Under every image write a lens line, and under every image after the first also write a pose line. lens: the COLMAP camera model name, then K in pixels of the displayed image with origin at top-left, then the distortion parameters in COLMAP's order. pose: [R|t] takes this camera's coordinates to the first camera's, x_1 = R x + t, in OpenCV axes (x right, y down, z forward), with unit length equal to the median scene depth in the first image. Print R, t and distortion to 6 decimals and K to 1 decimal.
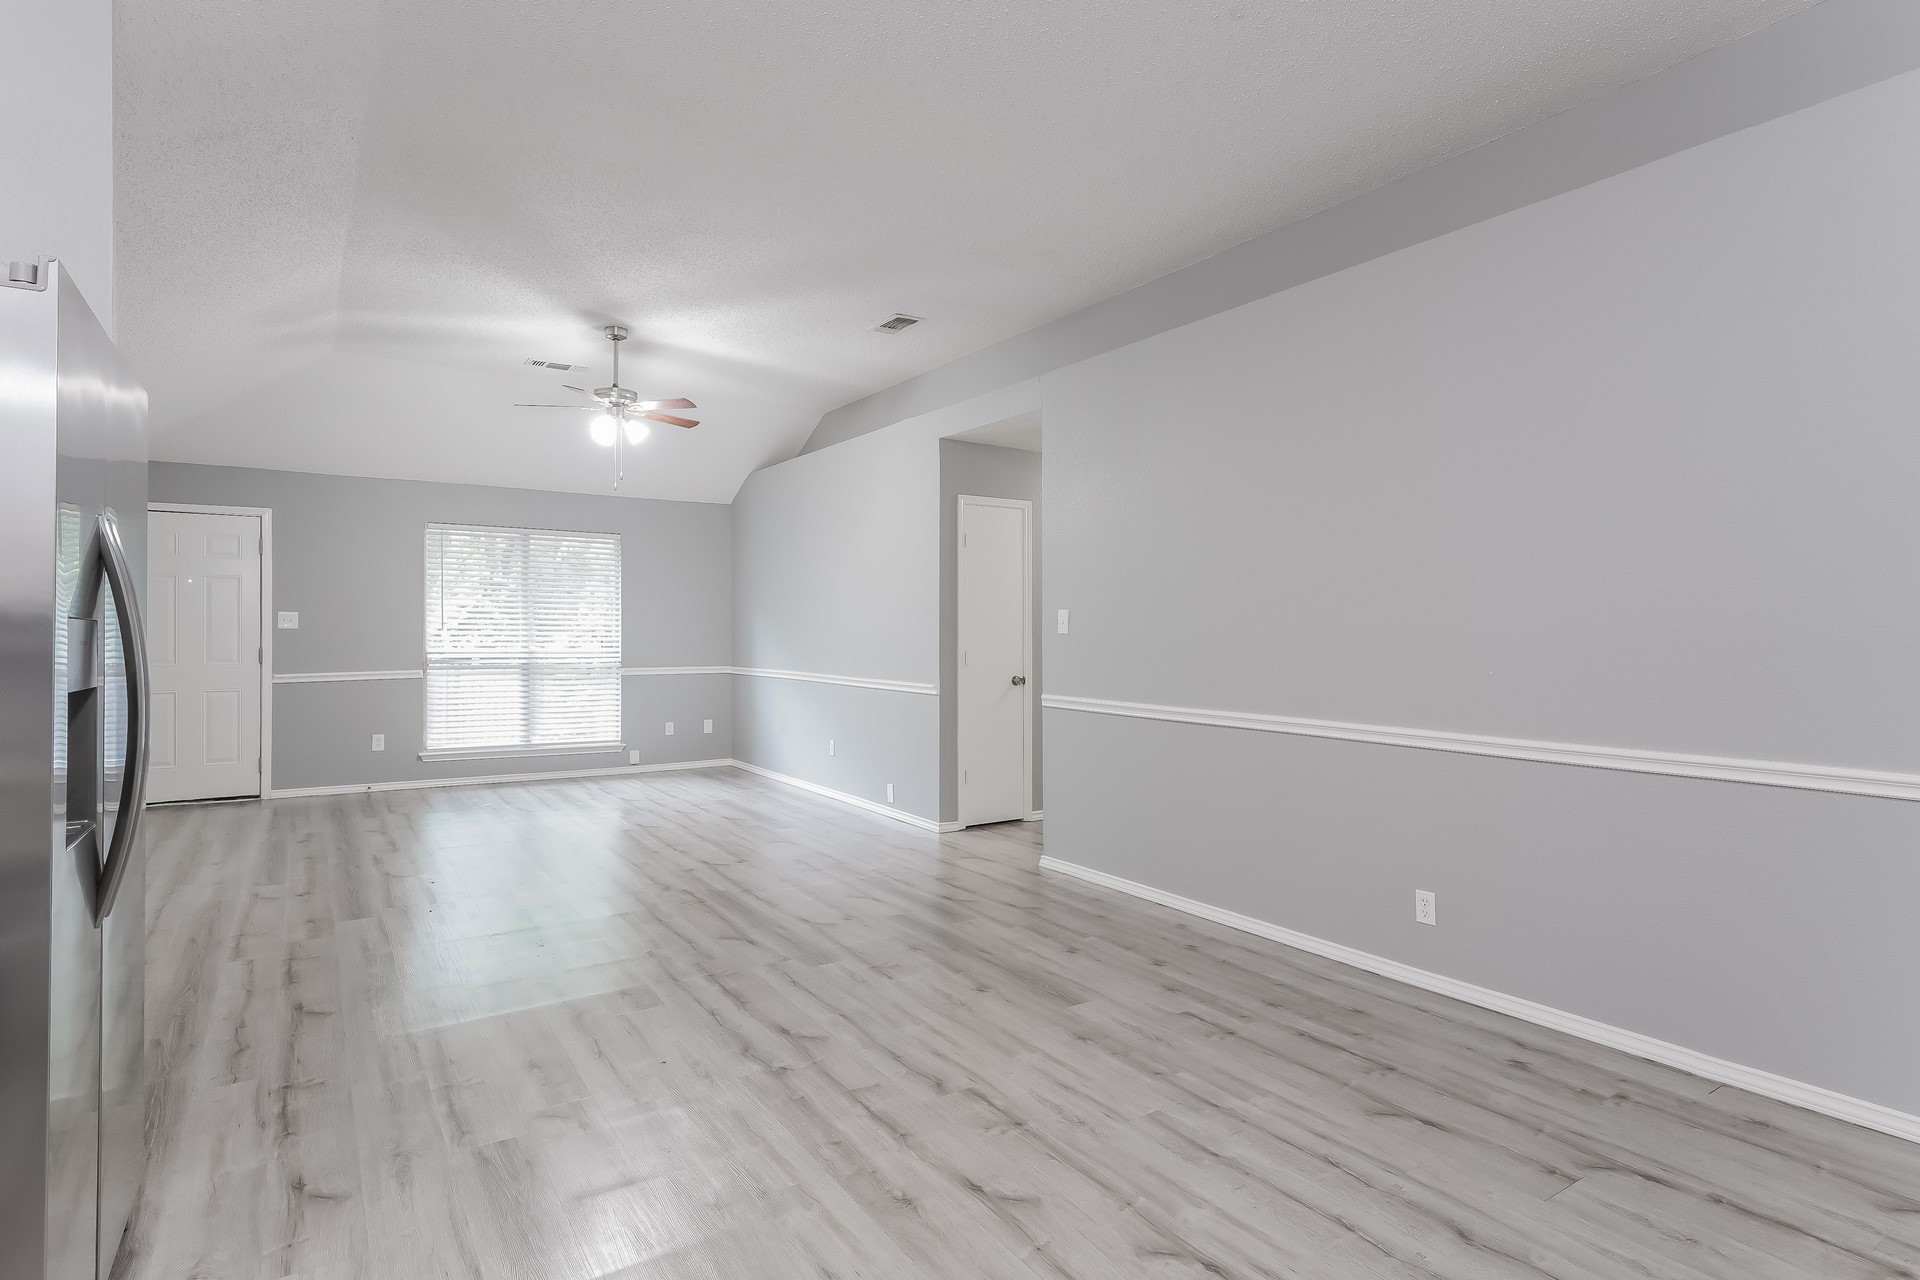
lens RADIAL K [[960.6, 0, 954.0], [0, 960.6, 634.7], [0, 0, 1]] dist [-0.010420, 0.006485]
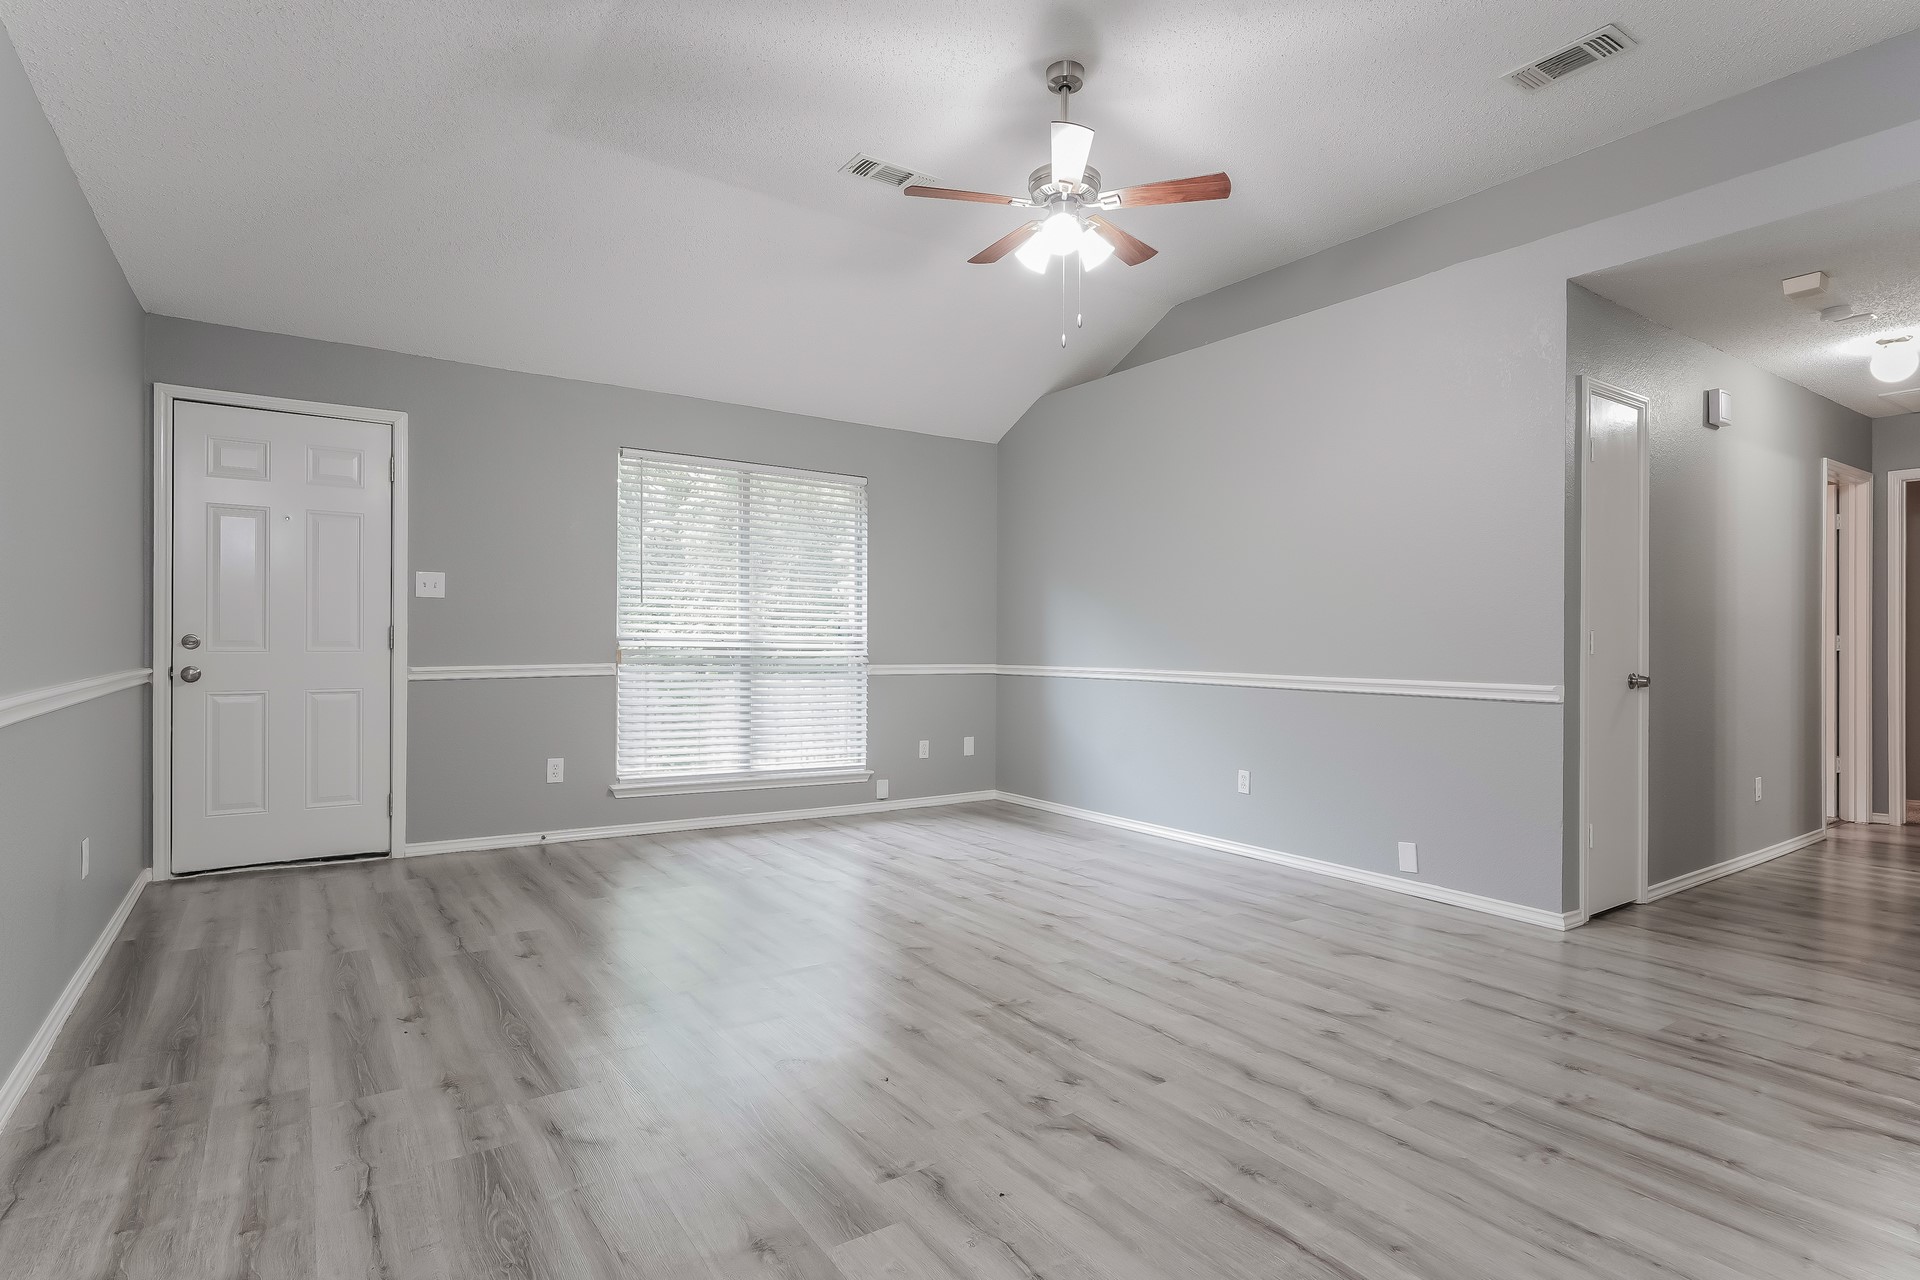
lens RADIAL K [[960.6, 0, 962.6], [0, 960.6, 650.6], [0, 0, 1]] dist [-0.010420, 0.006485]
pose [[0.999846, 0.006912, 0.016106, -0.317497], [-0.006979, 0.999967, 0.004126, 0.023156], [-0.016077, -0.004238, 0.999862, 0.313450]]
